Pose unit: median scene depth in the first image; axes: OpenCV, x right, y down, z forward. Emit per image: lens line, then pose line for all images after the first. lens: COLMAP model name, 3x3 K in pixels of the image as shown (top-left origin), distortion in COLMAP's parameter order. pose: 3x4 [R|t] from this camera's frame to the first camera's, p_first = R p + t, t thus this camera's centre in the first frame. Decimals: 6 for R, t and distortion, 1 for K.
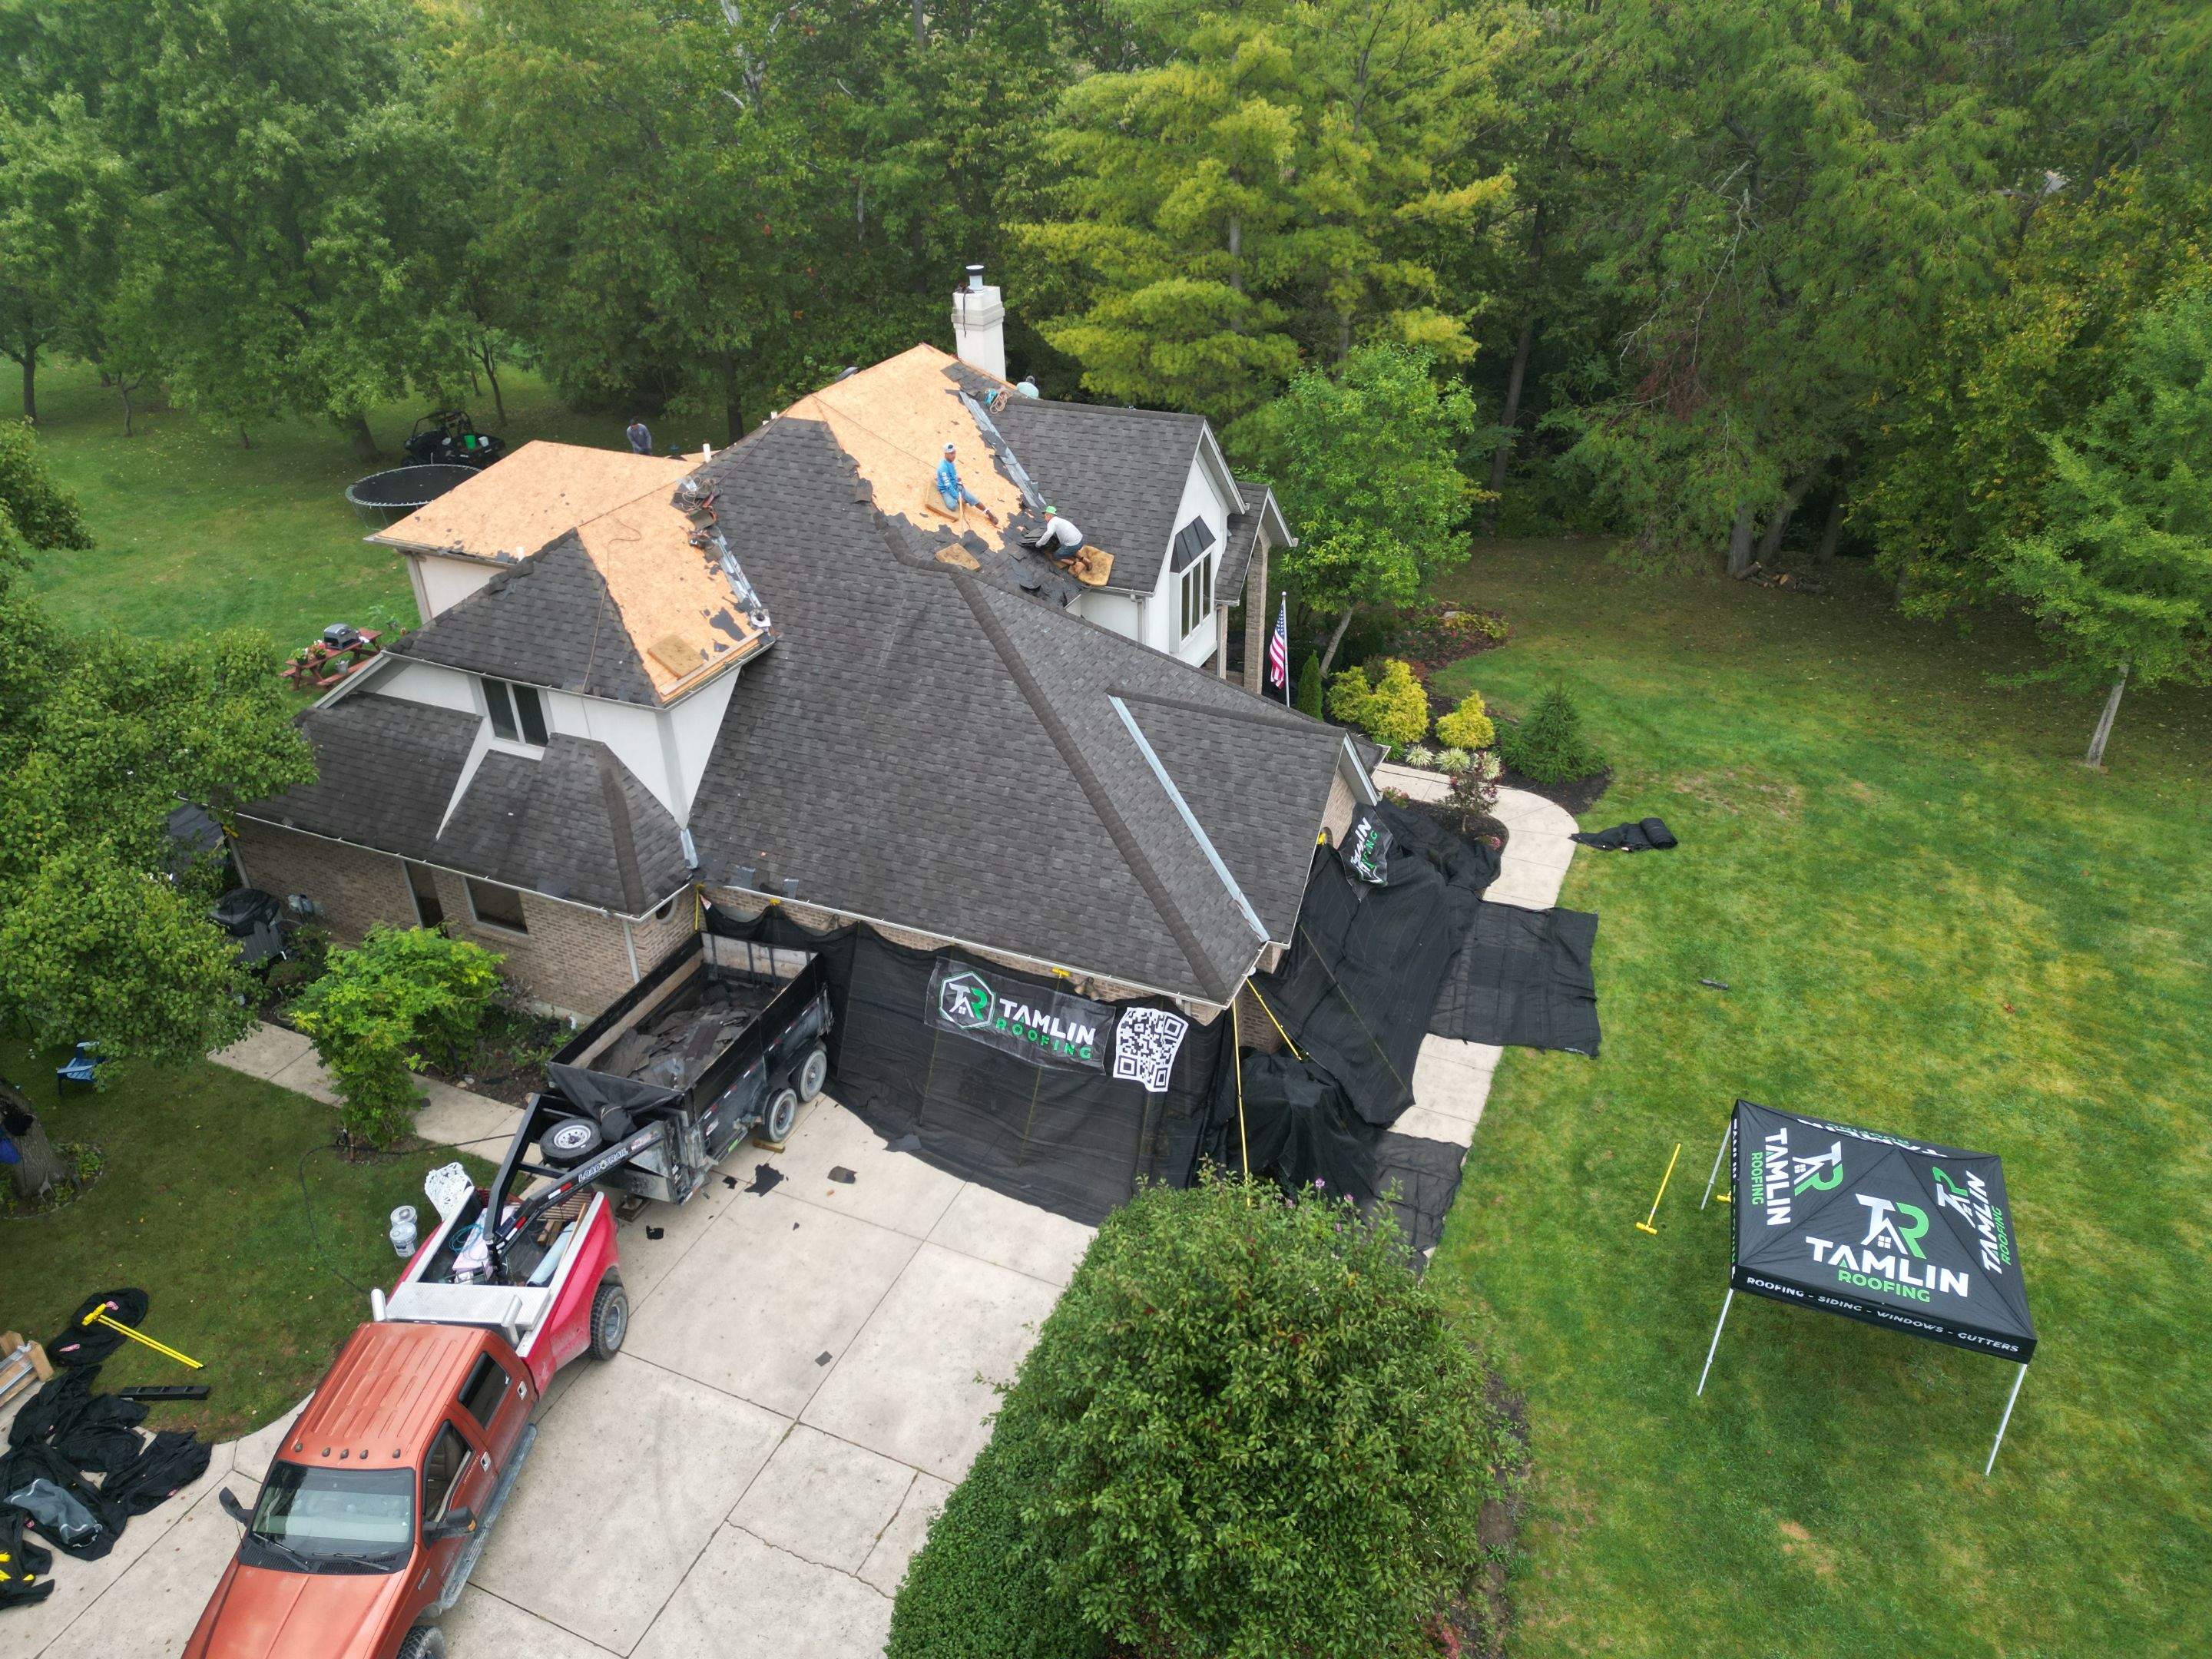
lens RADIAL K [[1533.0, 0, 1113.3], [0, 1533.0, 820.9], [0, 0, 1]] dist [0.077989, -0.071645]
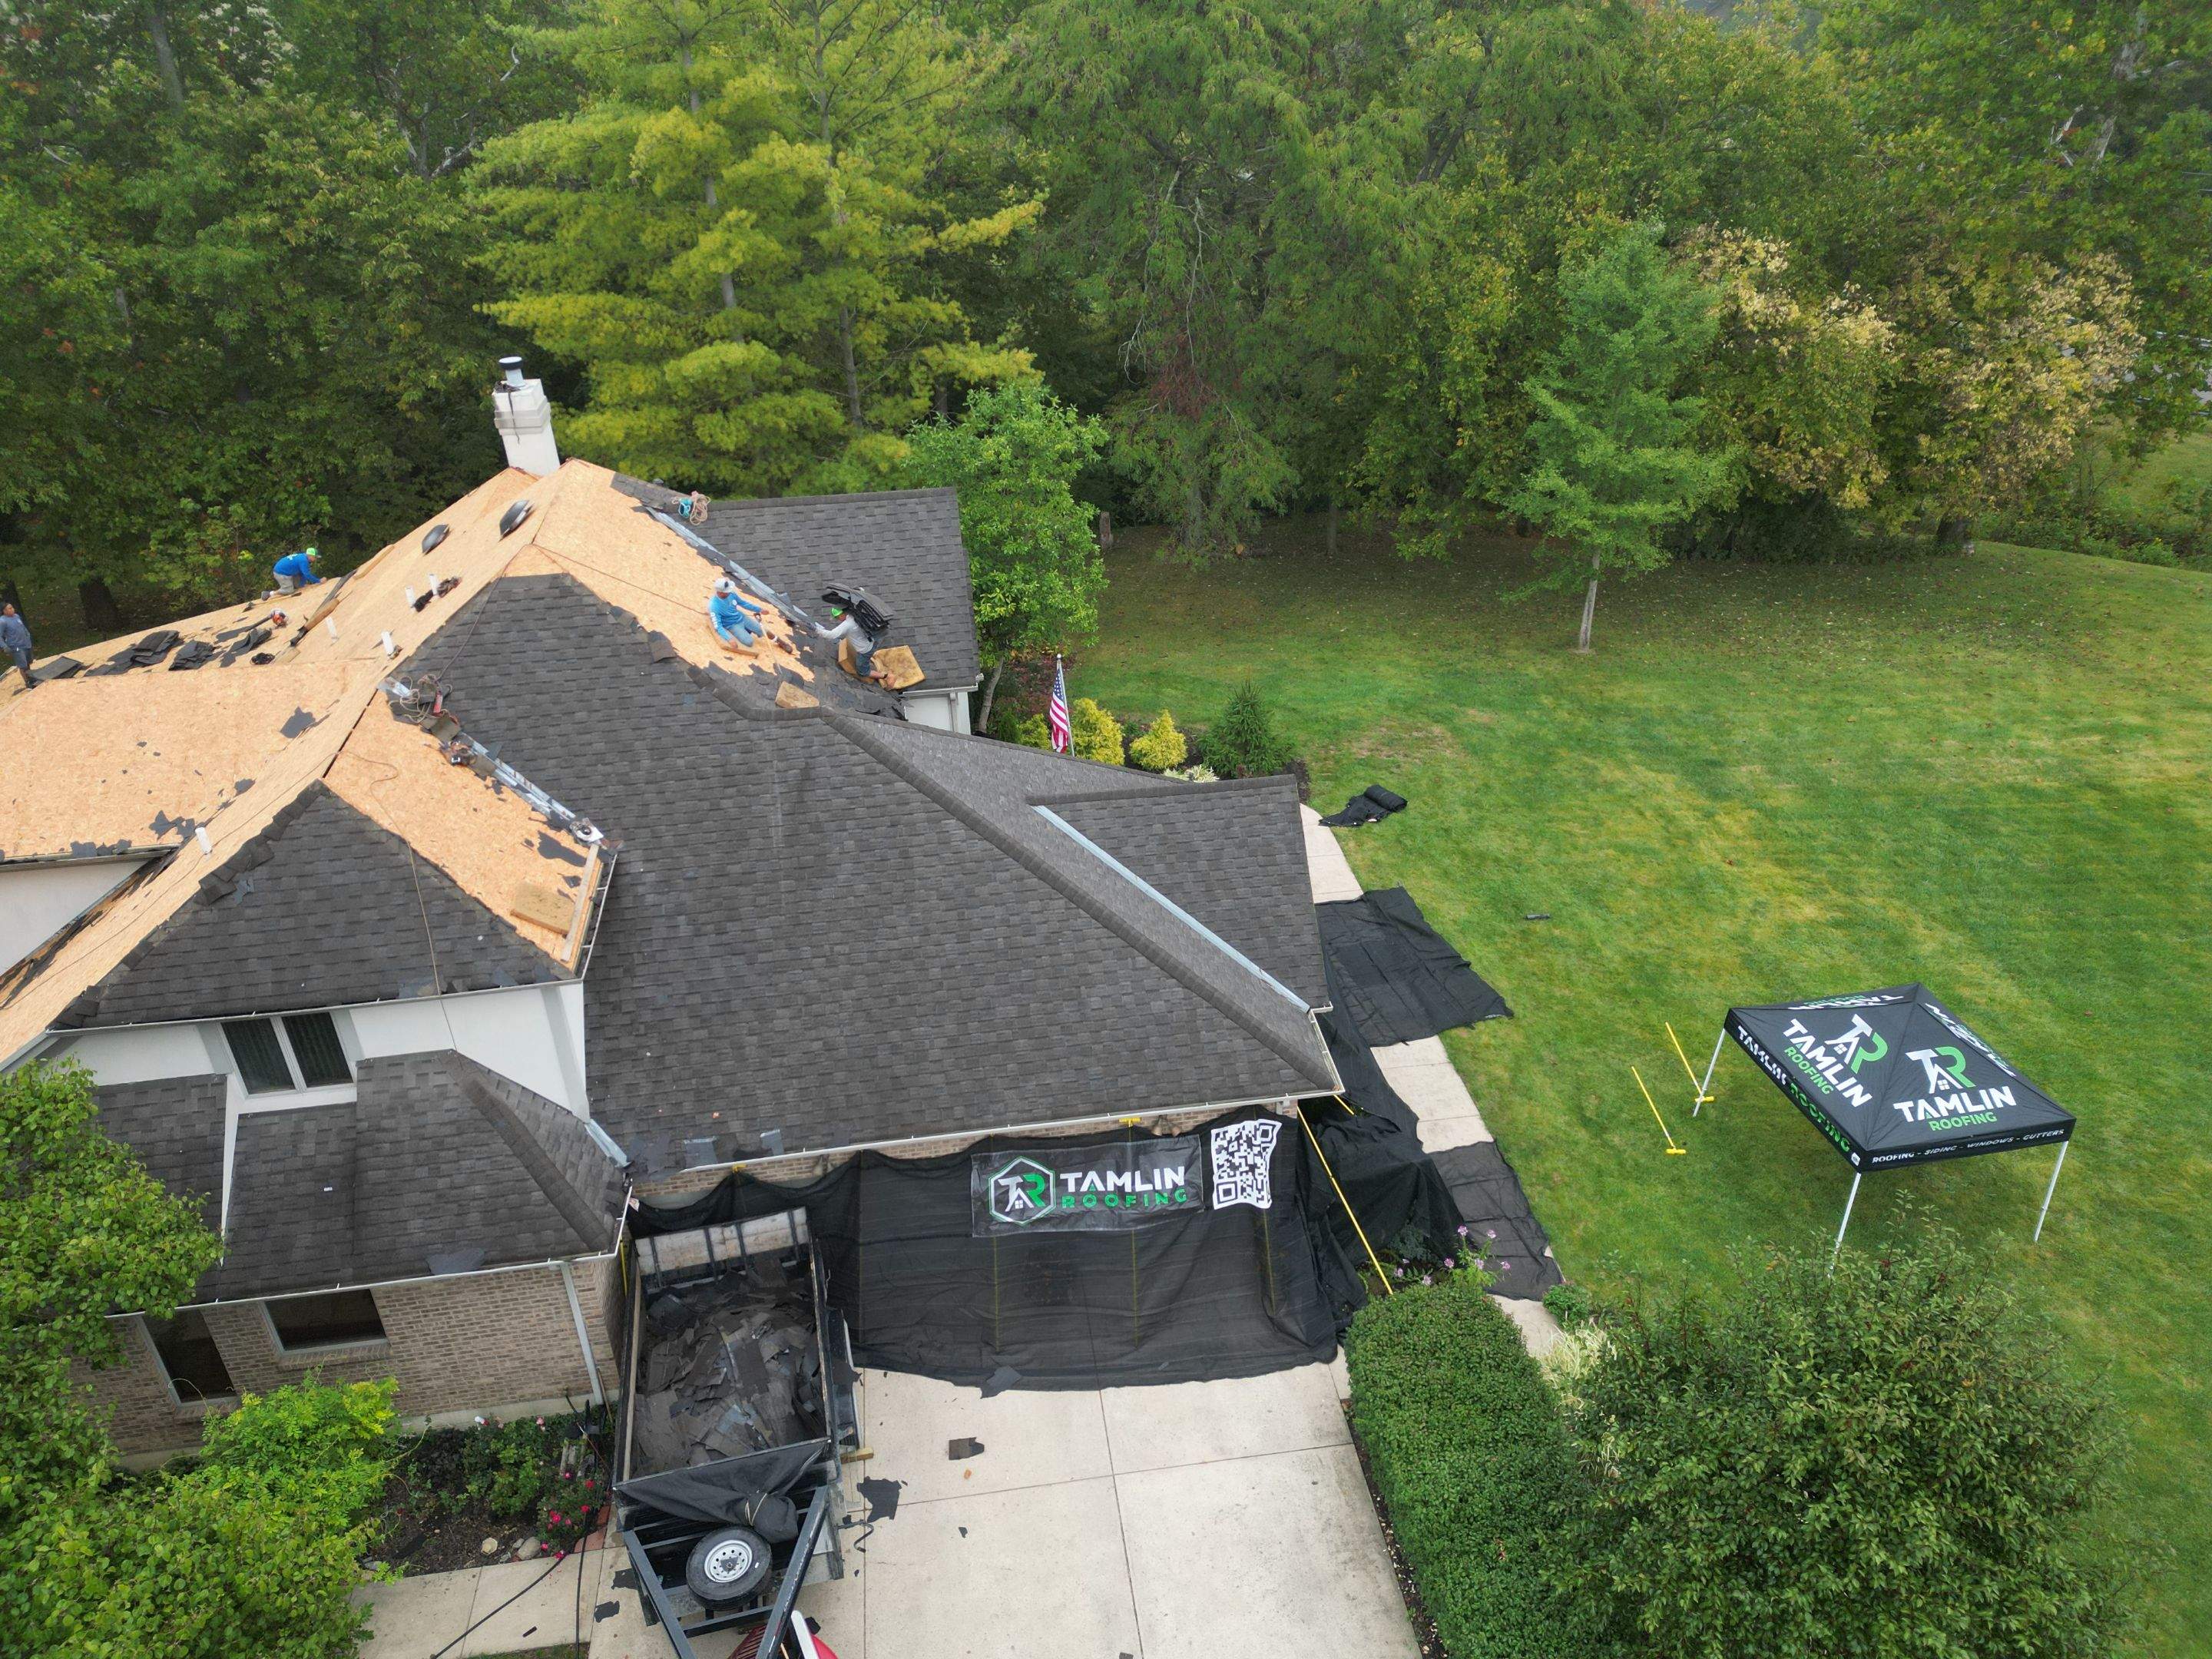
lens RADIAL K [[1533.0, 0, 1113.3], [0, 1533.0, 820.9], [0, 0, 1]] dist [0.077989, -0.071645]
pose [[0.848100, -0.268892, 0.456535, -0.365461], [0.274281, 0.960023, 0.055909, -0.108852], [-0.453317, 0.077803, 0.887947, 0.183425]]
